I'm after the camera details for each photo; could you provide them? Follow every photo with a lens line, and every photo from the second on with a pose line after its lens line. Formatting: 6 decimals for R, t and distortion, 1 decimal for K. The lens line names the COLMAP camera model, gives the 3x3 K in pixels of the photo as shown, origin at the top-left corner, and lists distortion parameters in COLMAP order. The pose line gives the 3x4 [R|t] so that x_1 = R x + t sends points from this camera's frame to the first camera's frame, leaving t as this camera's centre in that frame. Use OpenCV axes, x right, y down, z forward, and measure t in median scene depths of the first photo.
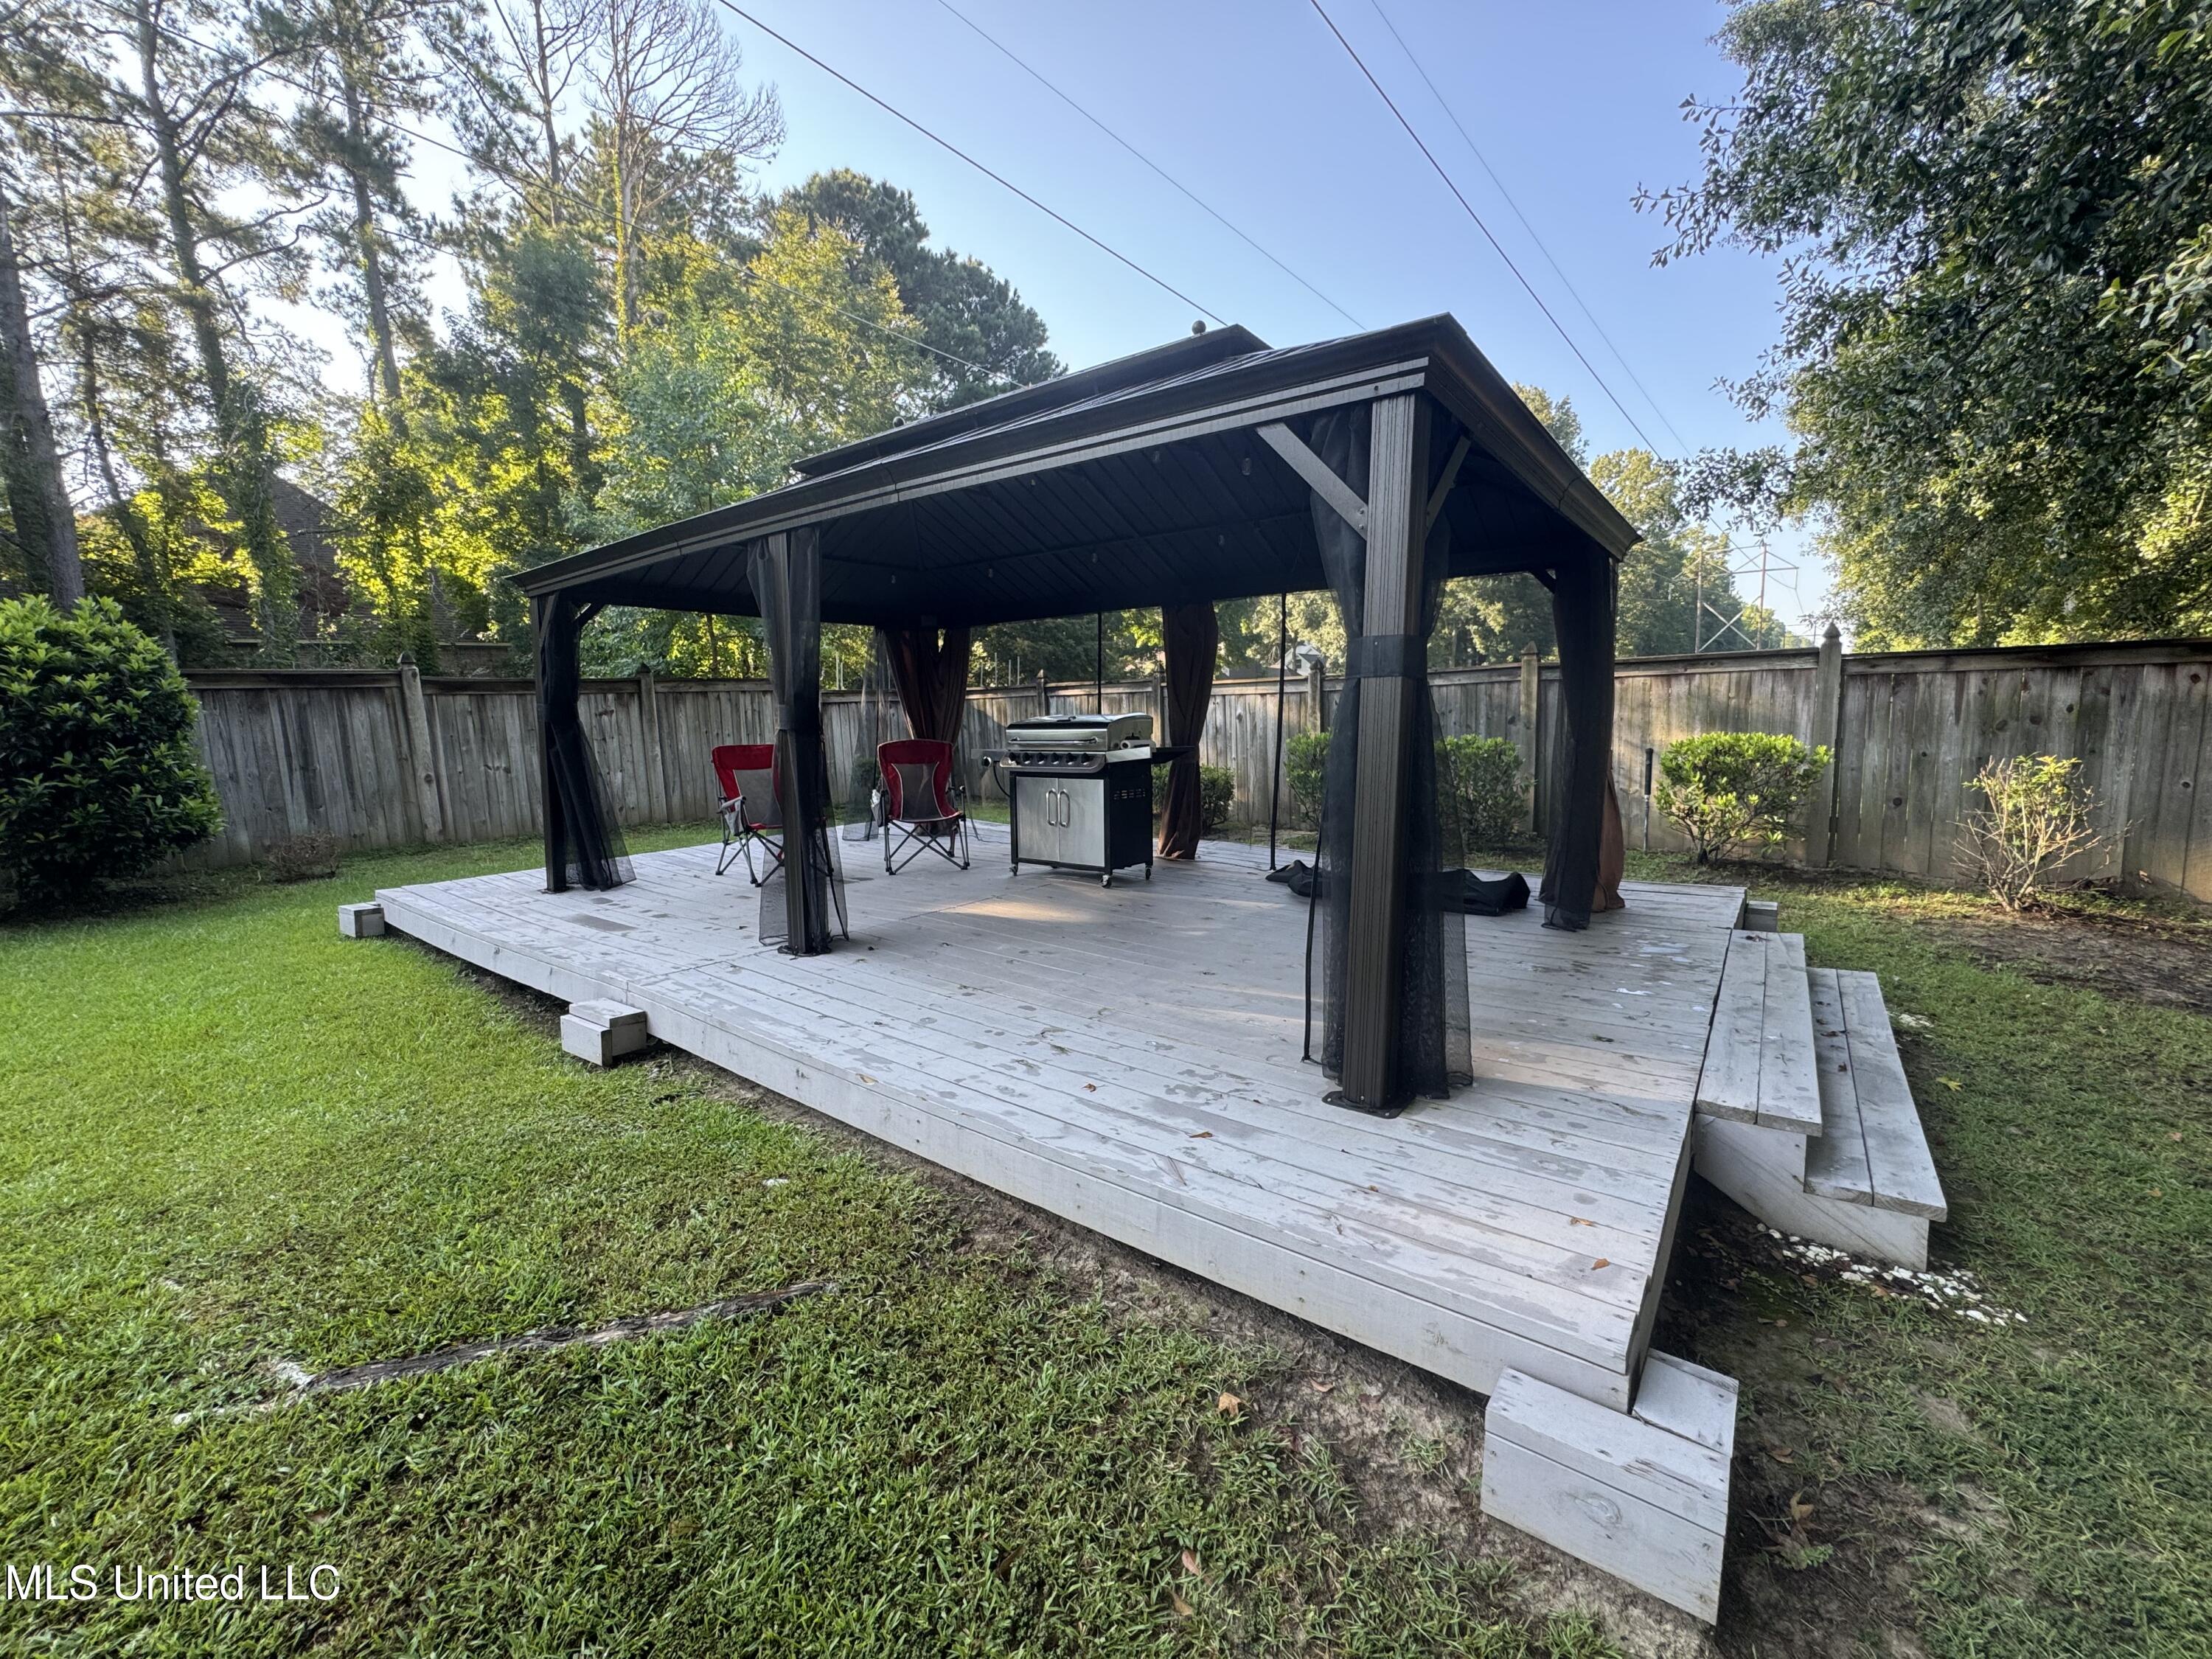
lens RADIAL K [[880.5, 0, 1100.9], [0, 880.5, 830.3], [0, 0, 1]] dist [-0.001879, -0.000099]
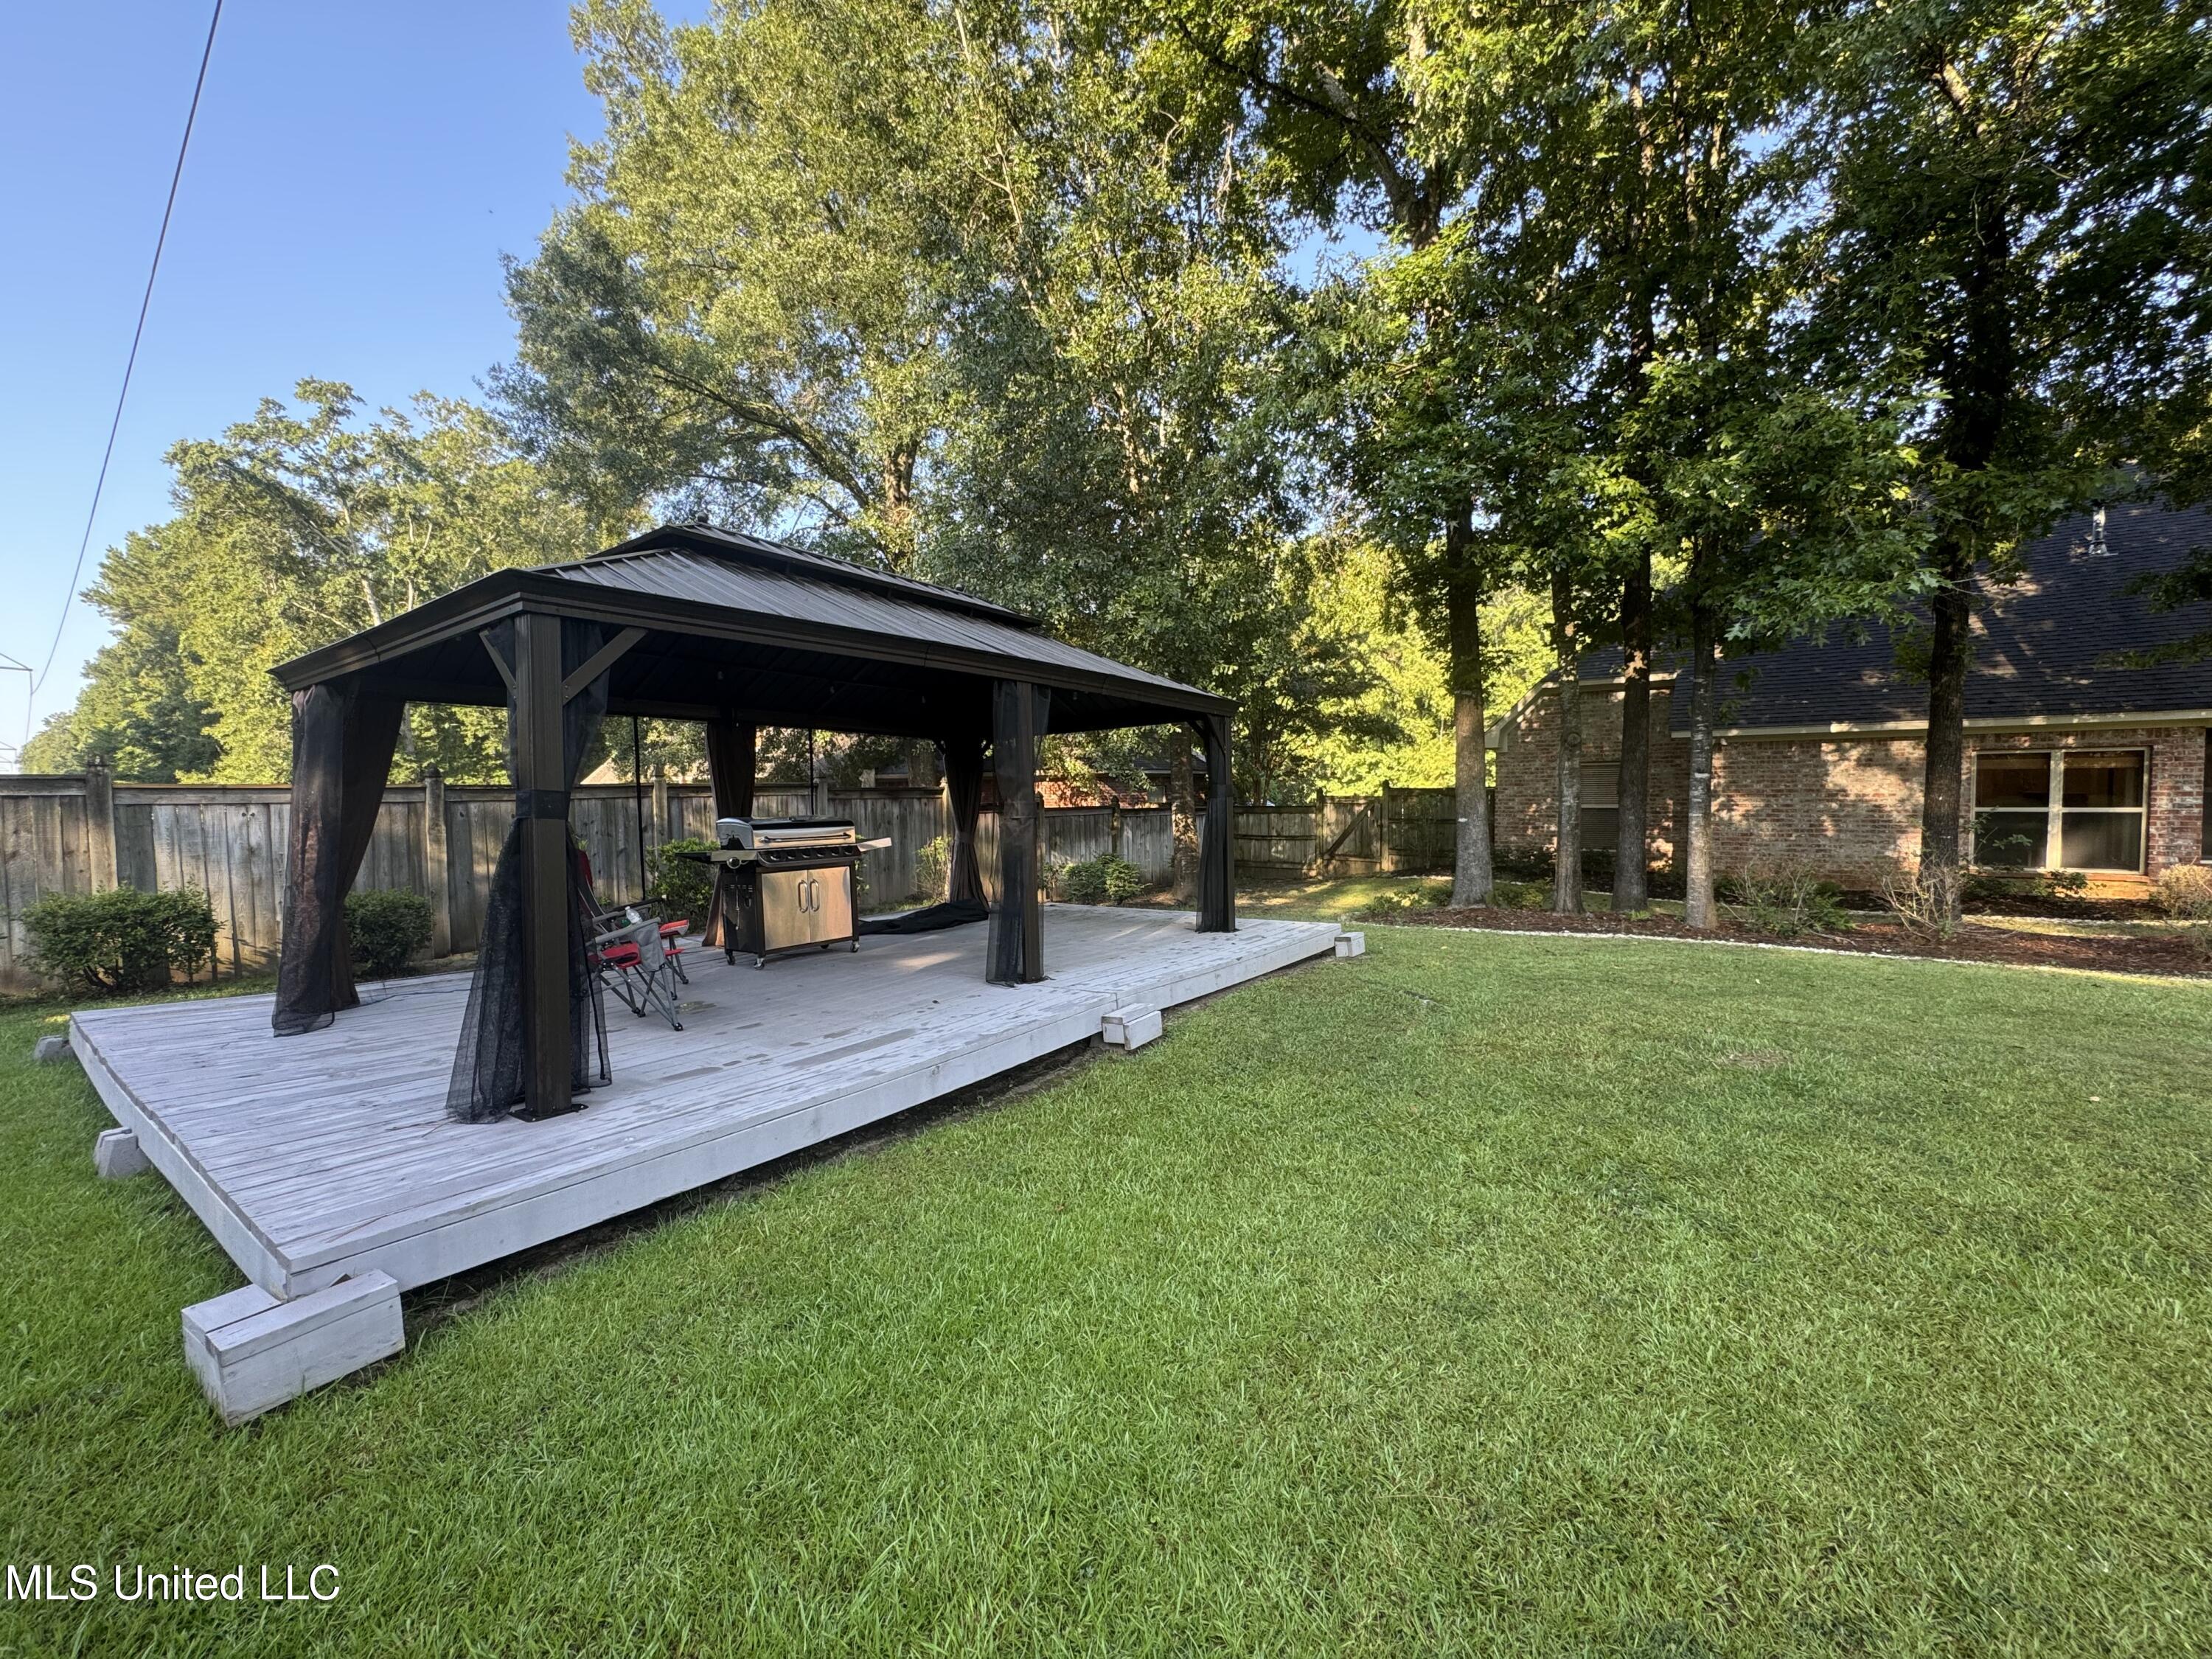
lens RADIAL K [[884.9, 0, 1103.7], [0, 884.9, 830.3], [0, 0, 1]] dist [-0.000342, 0.000145]
pose [[-0.029482, -0.009624, 0.999519, -1.056431], [0.152254, 0.988242, 0.014006, -0.058147], [-0.987902, 0.152594, -0.027670, 0.556759]]
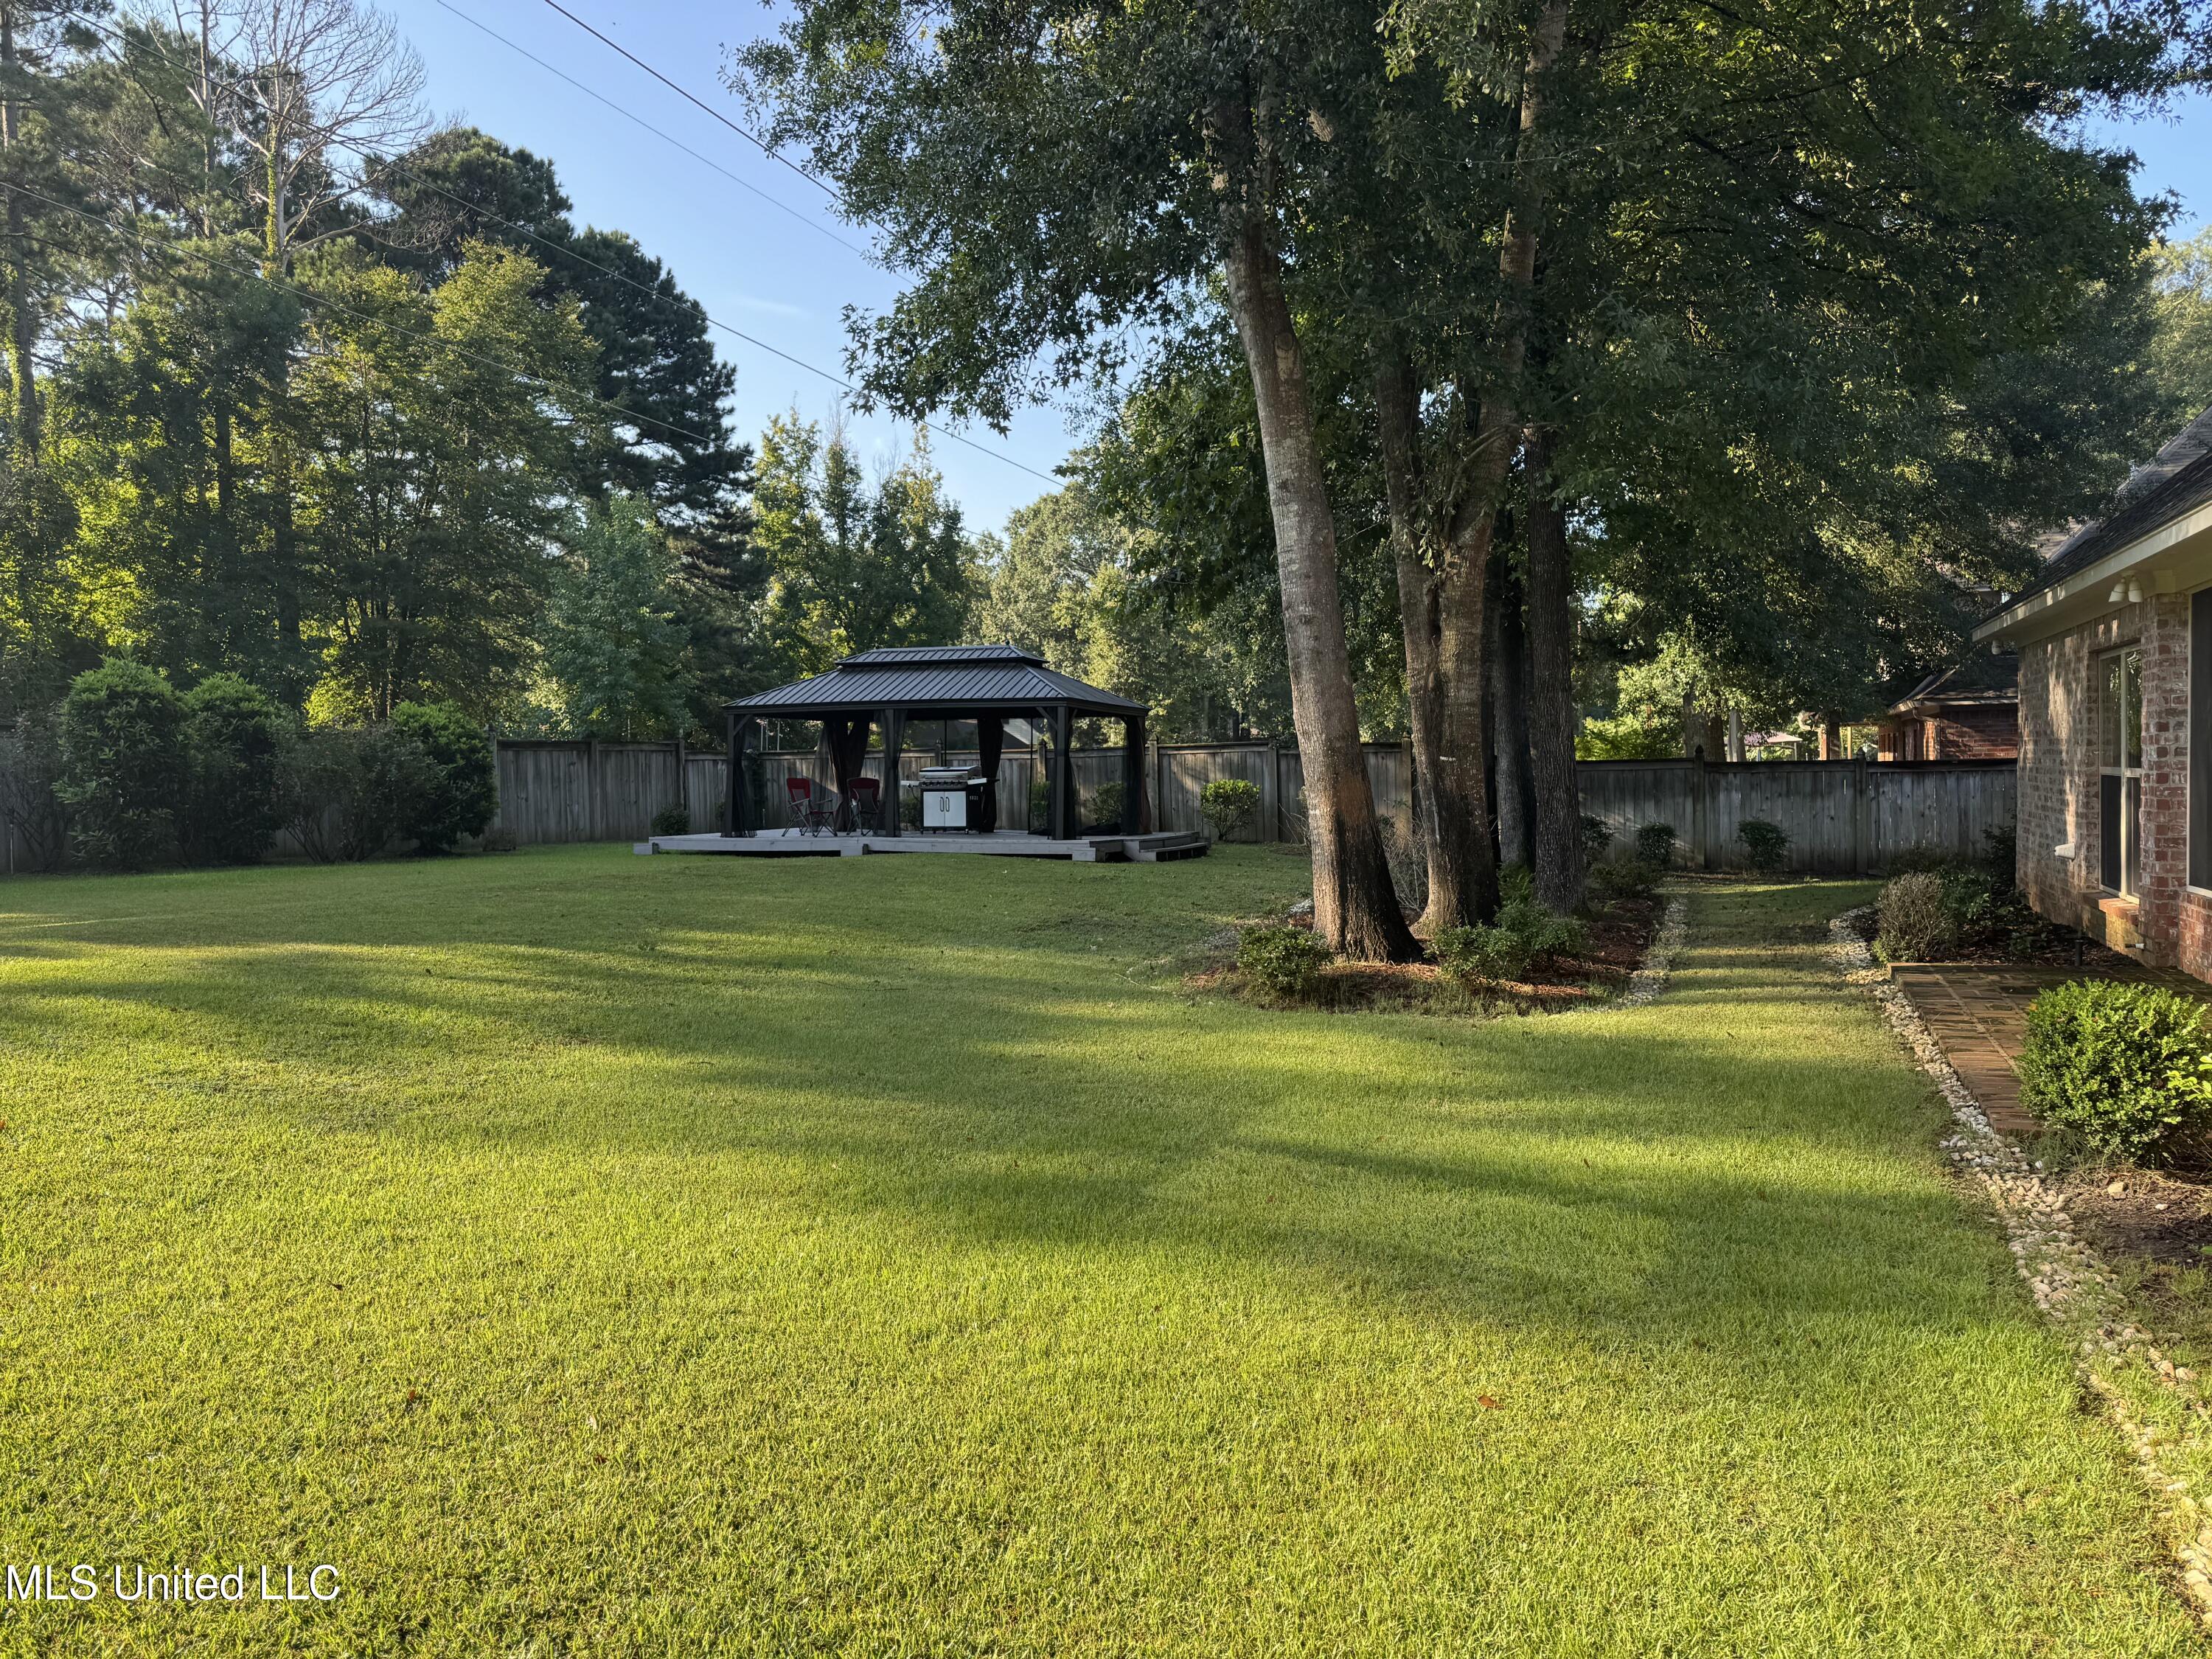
lens RADIAL K [[1540.5, 0, 1106.0], [0, 1540.5, 829.5], [0, 0, 1]] dist [0.161701, -0.295929]
pose [[0.958818, 0.002632, 0.284009, -0.729137], [0.028212, 0.994129, -0.104457, 0.441510], [-0.282617, 0.108168, 0.953115, -2.787805]]
